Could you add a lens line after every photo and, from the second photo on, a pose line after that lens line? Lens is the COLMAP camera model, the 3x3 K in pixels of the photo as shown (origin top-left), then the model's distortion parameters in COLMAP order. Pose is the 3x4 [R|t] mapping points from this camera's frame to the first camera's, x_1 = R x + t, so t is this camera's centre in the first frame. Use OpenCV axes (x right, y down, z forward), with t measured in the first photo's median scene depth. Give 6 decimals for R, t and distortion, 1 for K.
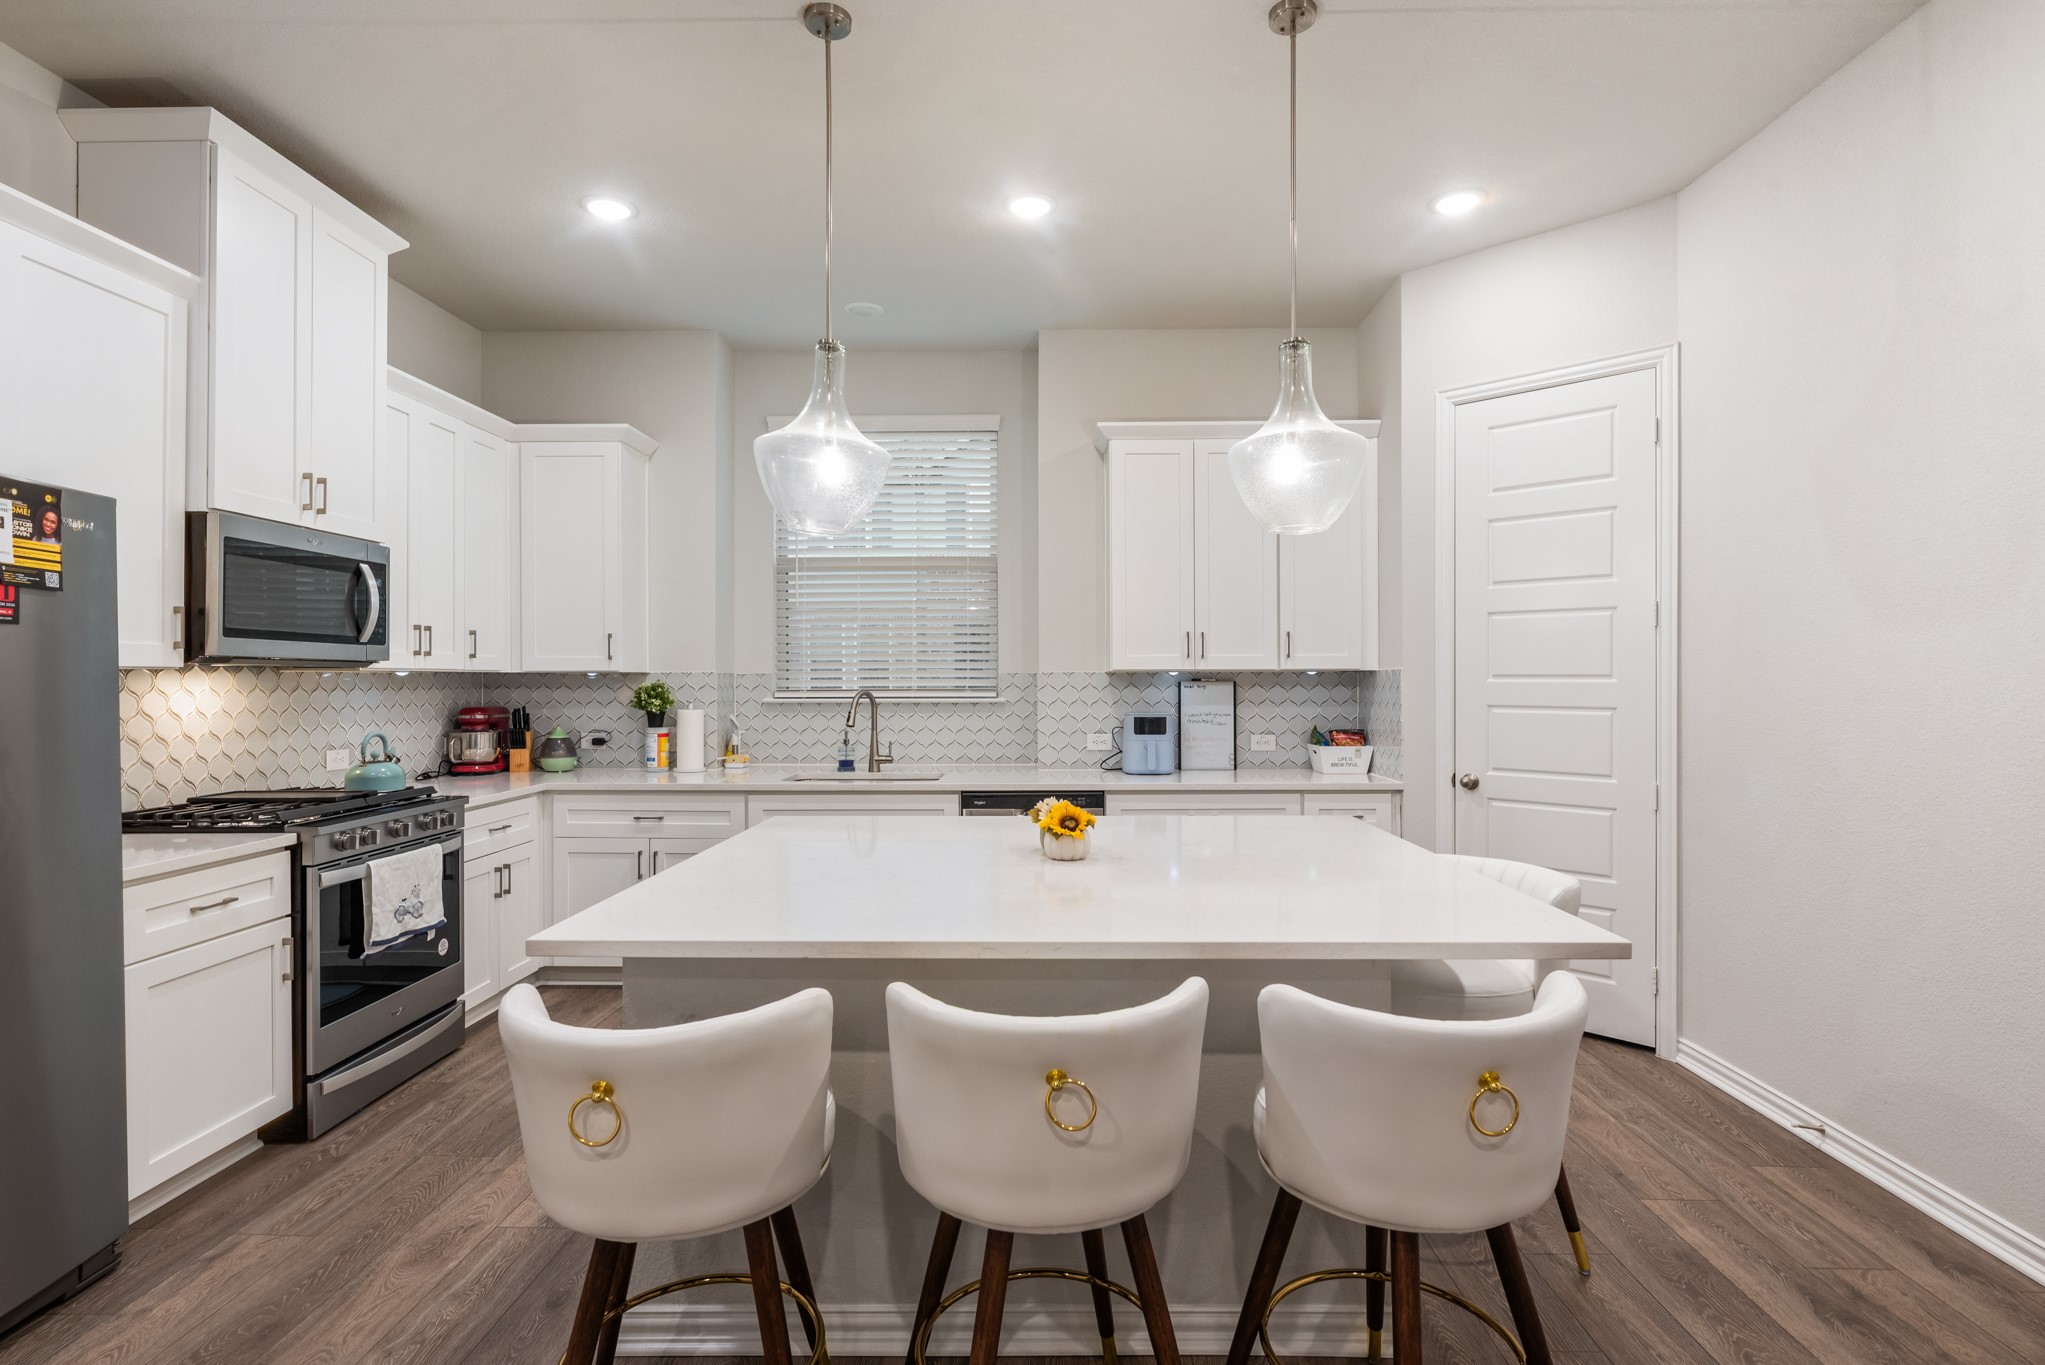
lens RADIAL K [[1092.7, 0, 1022.5], [0, 1092.7, 682.5], [0, 0, 1]] dist [0.000301, 0.000075]
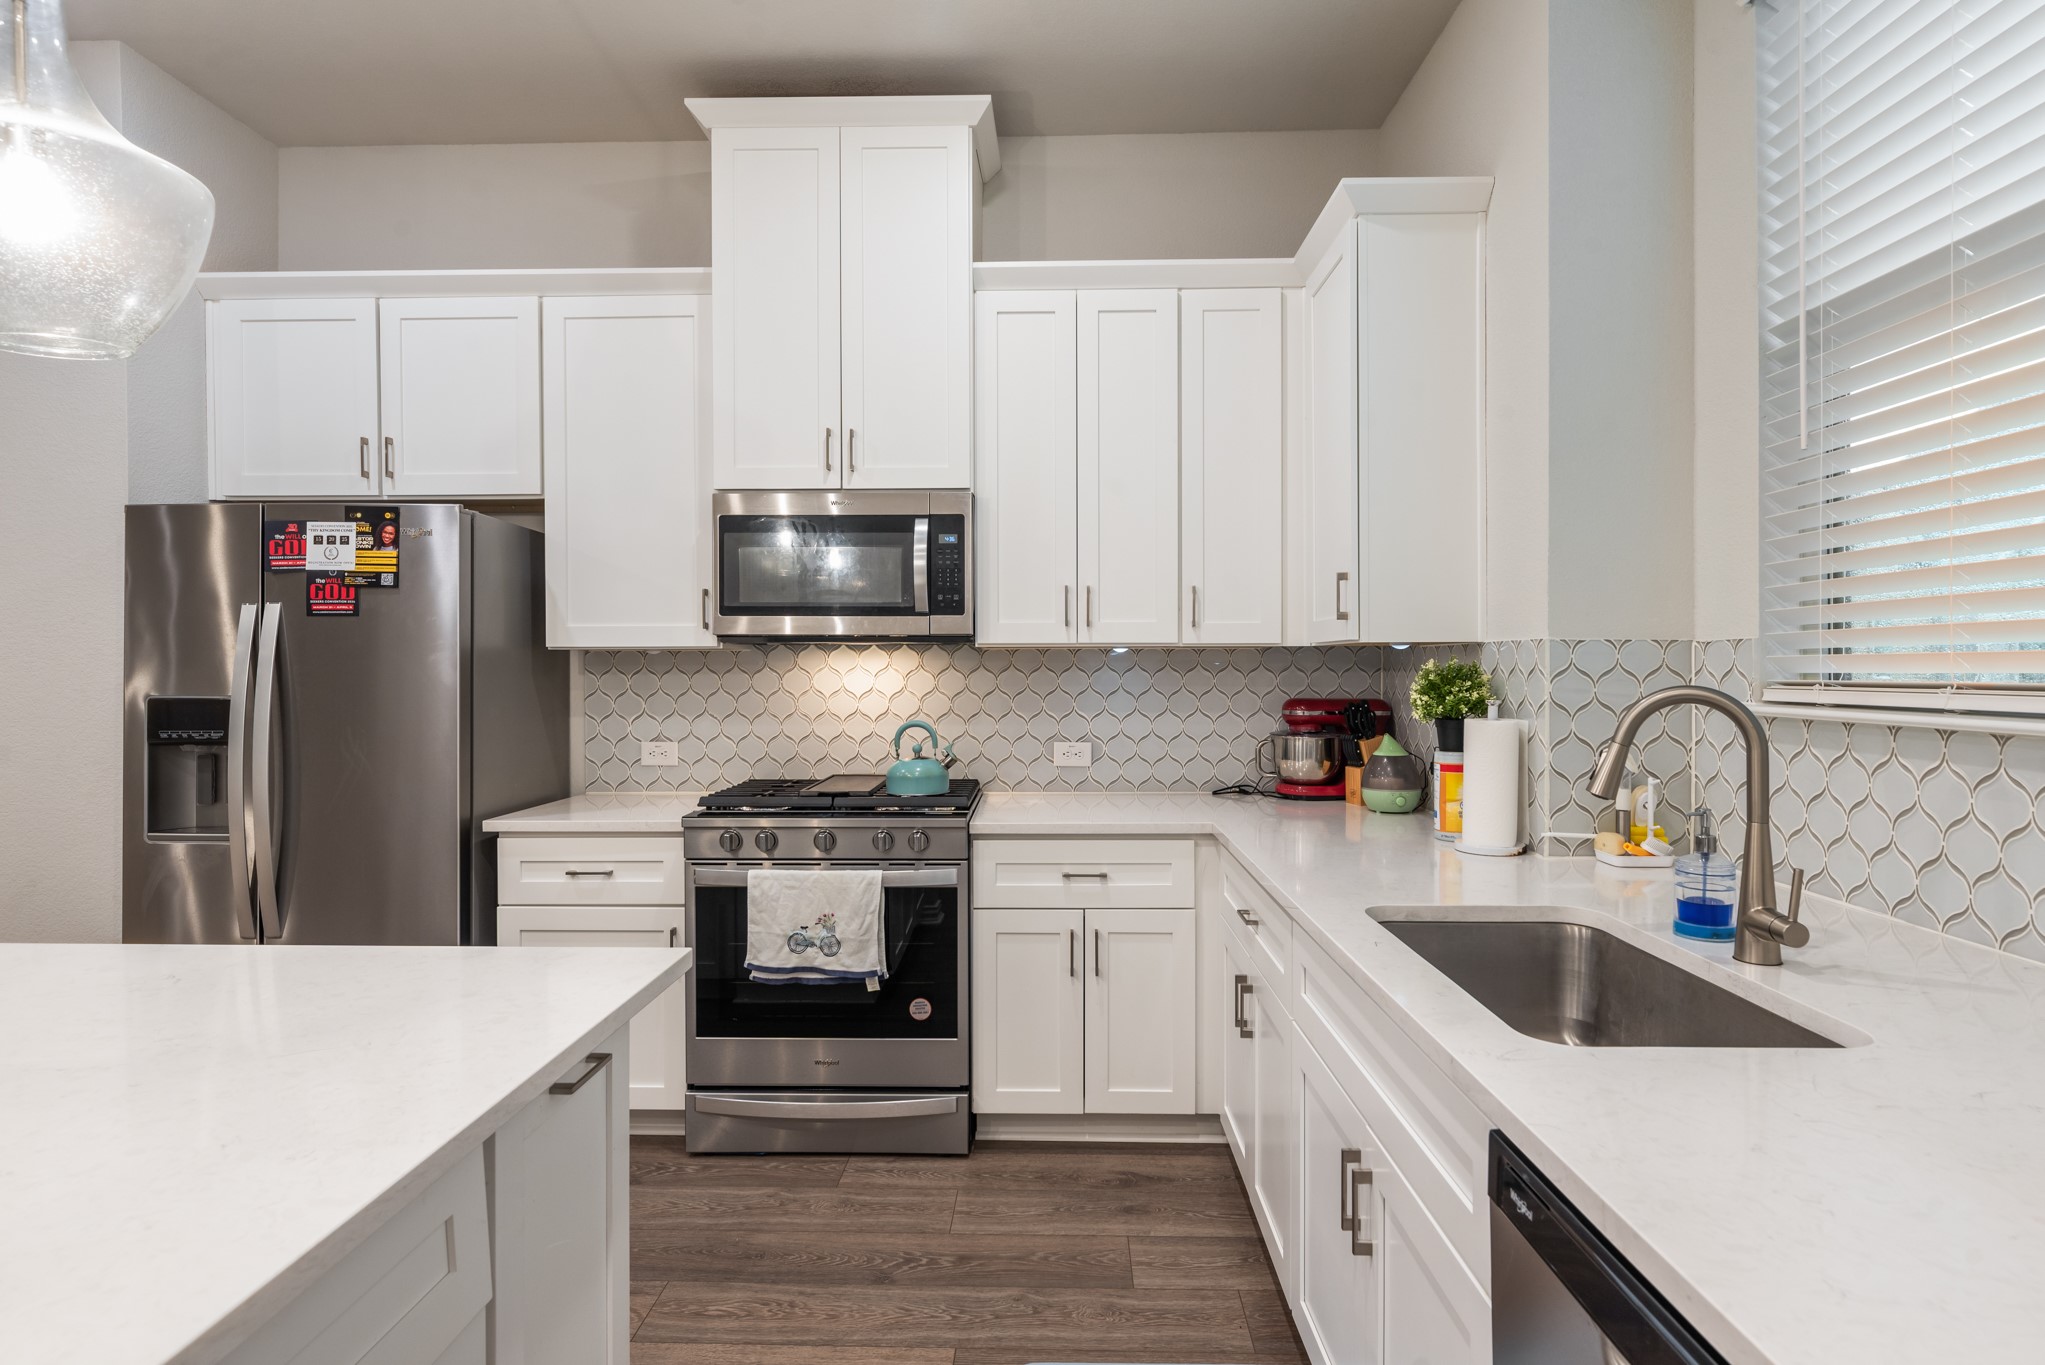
lens RADIAL K [[1078.9, 0, 1023.6], [0, 1078.9, 671.1], [0, 0, 1]] dist [-0.001637, -0.000033]
pose [[-0.014396, 0.008529, -0.999860, 0.244343], [-0.001300, 0.999963, 0.008548, 0.000444], [0.999896, 0.001423, -0.014384, 1.221267]]
